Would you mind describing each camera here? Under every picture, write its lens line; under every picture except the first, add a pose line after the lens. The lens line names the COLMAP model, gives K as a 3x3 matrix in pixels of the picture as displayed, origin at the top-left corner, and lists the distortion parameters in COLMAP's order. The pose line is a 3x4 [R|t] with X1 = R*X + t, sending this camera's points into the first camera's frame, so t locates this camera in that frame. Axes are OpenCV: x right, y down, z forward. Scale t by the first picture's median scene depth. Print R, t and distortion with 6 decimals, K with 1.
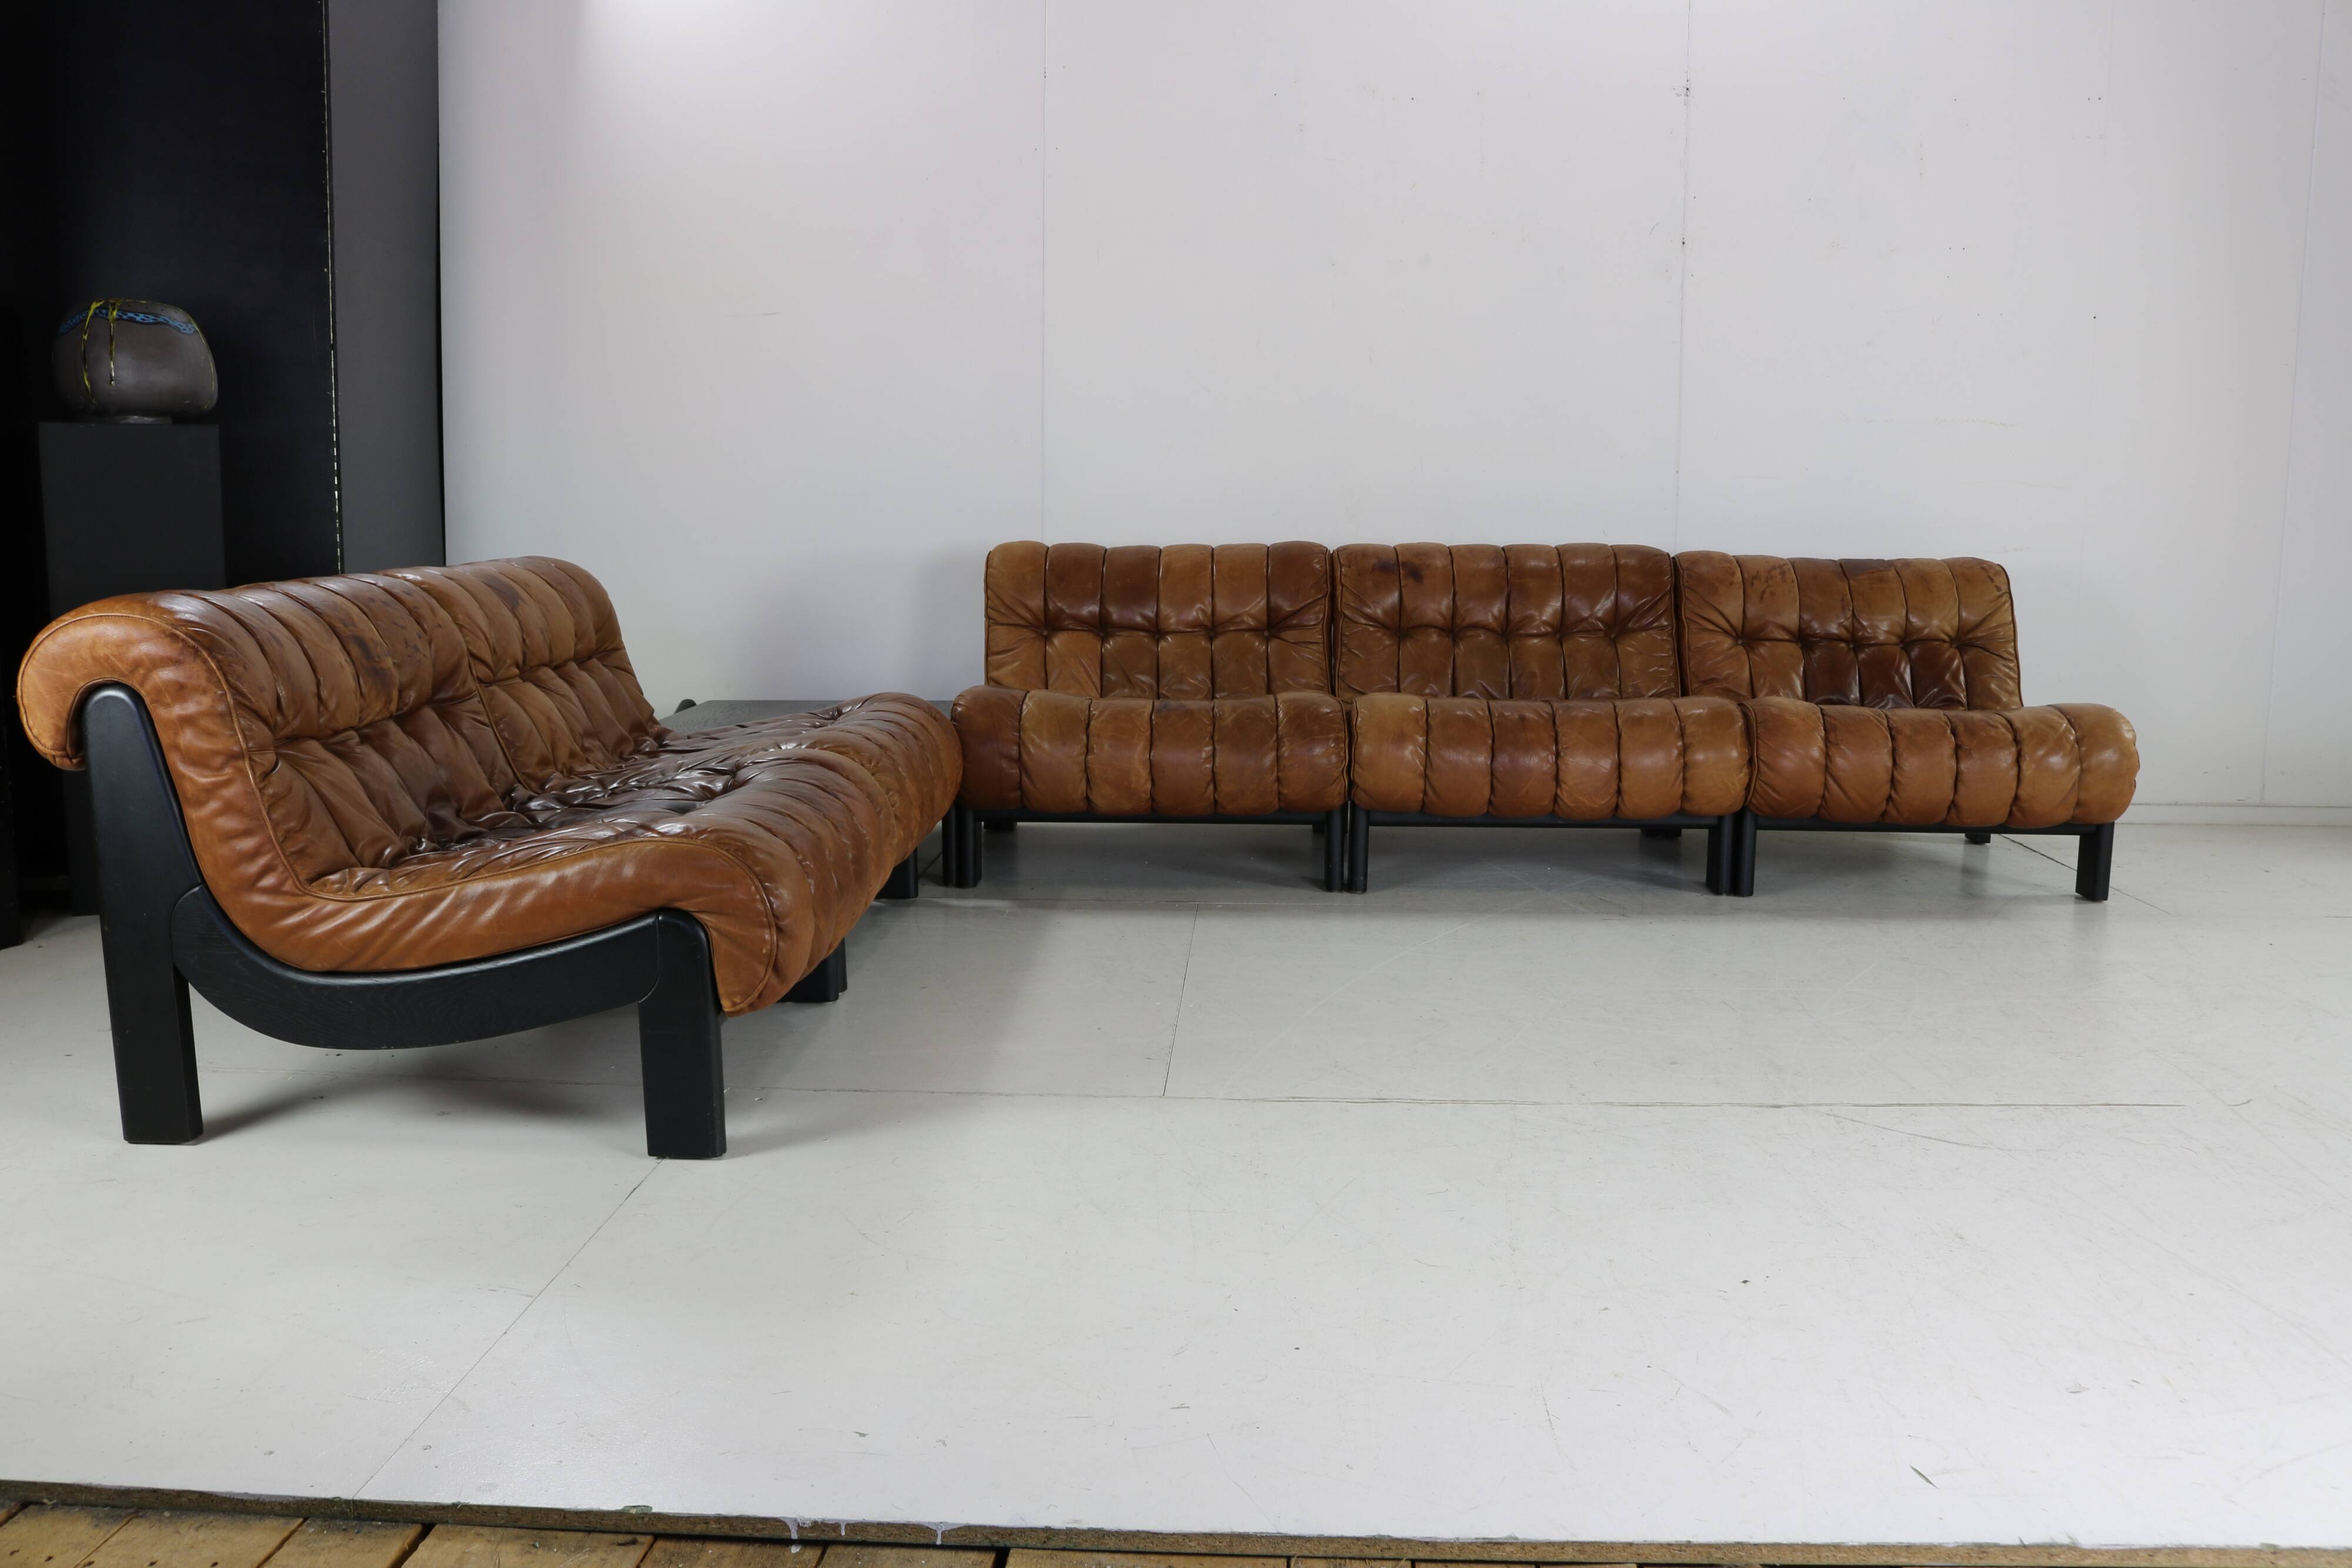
lens RADIAL K [[1958.2, 0, 1176.0], [0, 1958.2, 784.0], [0, 0, 1]] dist [-0.161837, 0.139431]
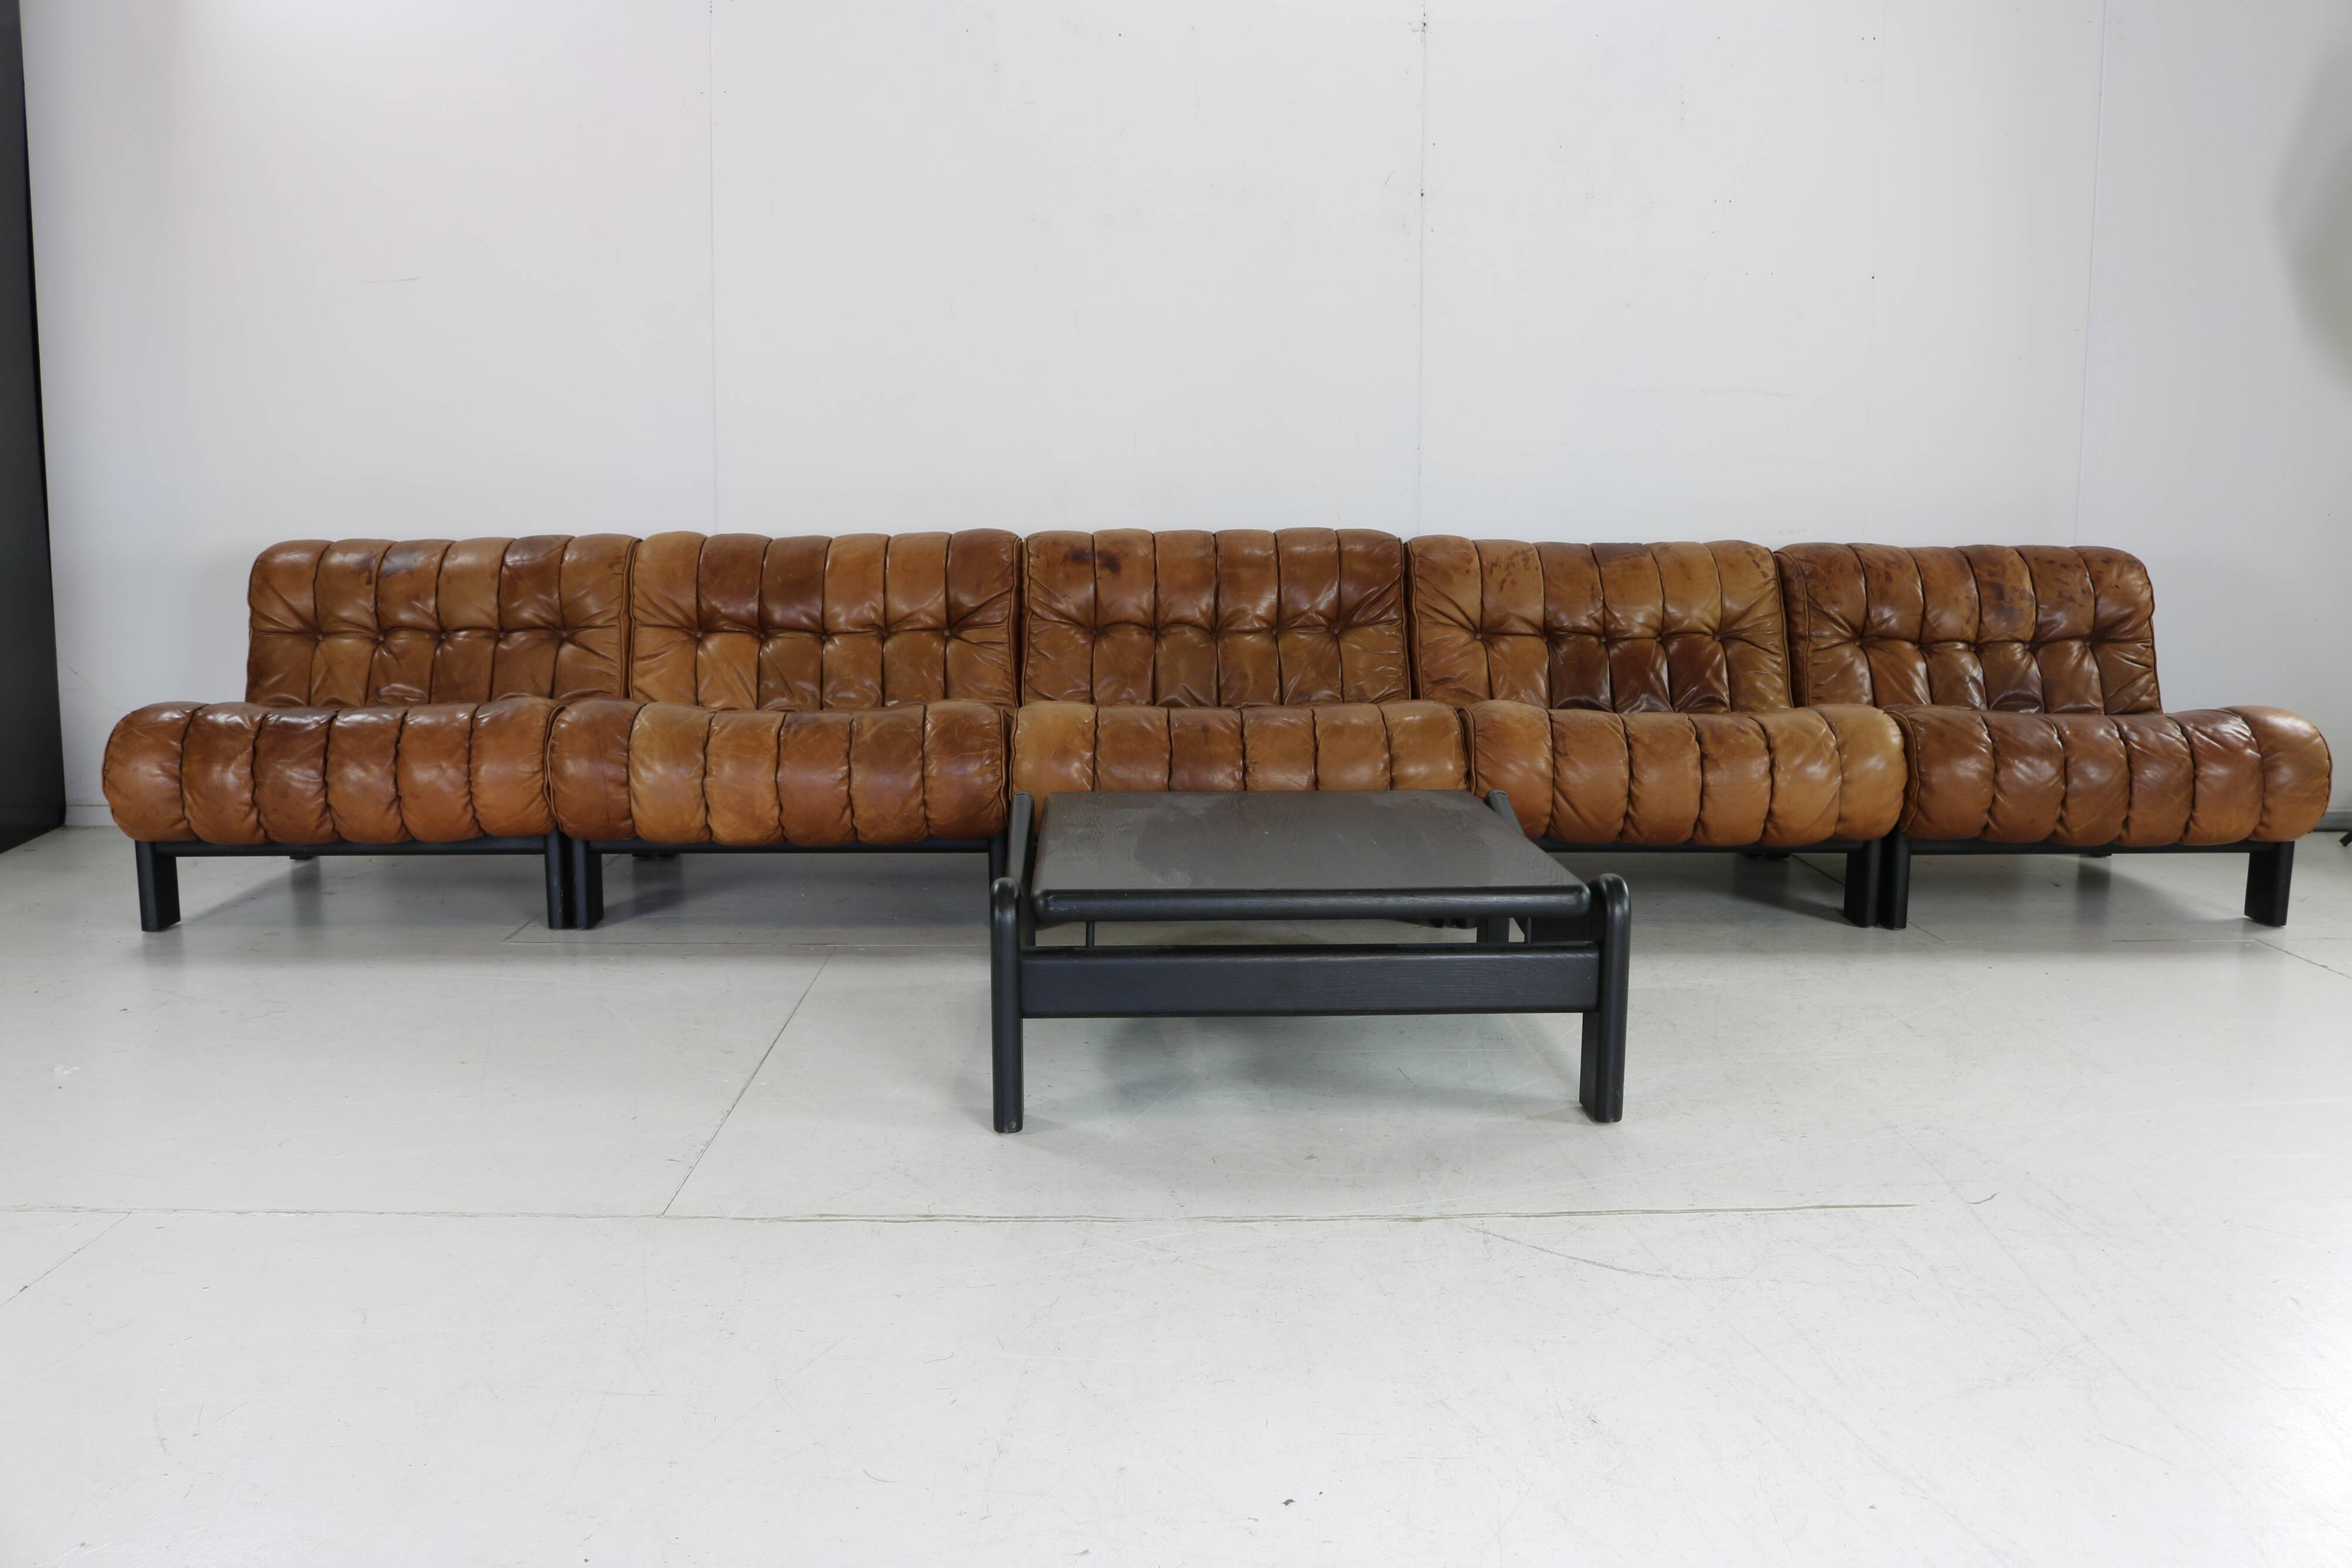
lens RADIAL K [[1950.6, 0, 1176.0], [0, 1950.6, 784.0], [0, 0, 1]] dist [-0.159432, 0.133956]
pose [[0.997758, -0.012394, 0.065765, 0.107174], [0.011996, 0.999907, 0.006443, -0.014990], [-0.065839, -0.005640, 0.997814, 0.130515]]
